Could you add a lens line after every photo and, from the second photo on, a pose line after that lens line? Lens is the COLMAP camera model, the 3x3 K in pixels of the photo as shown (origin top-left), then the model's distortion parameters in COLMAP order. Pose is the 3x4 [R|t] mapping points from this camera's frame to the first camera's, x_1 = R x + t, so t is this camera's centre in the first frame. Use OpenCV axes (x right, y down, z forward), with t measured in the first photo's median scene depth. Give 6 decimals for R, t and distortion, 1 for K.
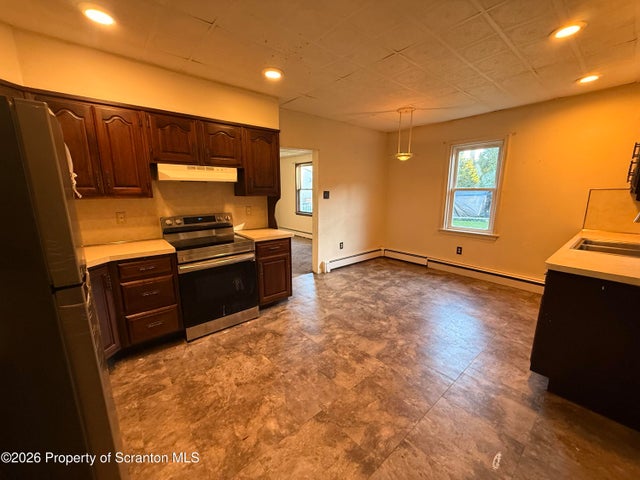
lens RADIAL K [[254.4, 0, 320.0], [0, 254.4, 240.0], [0, 0, 1]] dist [0.001079, 0.000071]
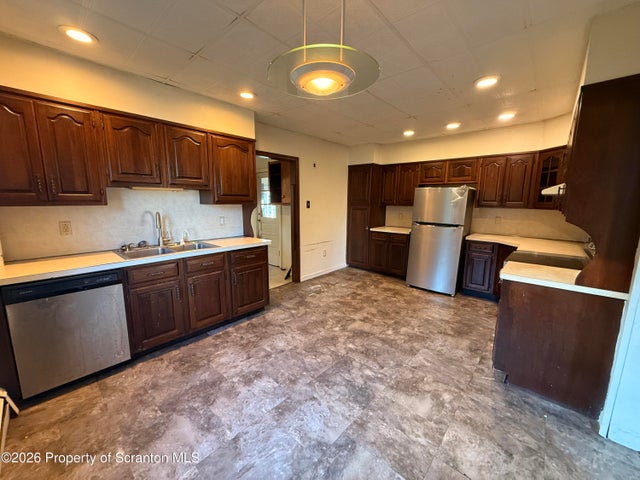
lens RADIAL K [[254.4, 0, 320.0], [0, 254.4, 240.0], [0, 0, 1]] dist [0.001079, 0.000071]
pose [[-0.989965, 0.015112, -0.140505, 0.531212], [-0.033230, 0.941492, 0.335393, -0.372921], [0.137352, 0.336696, -0.931542, 1.869997]]
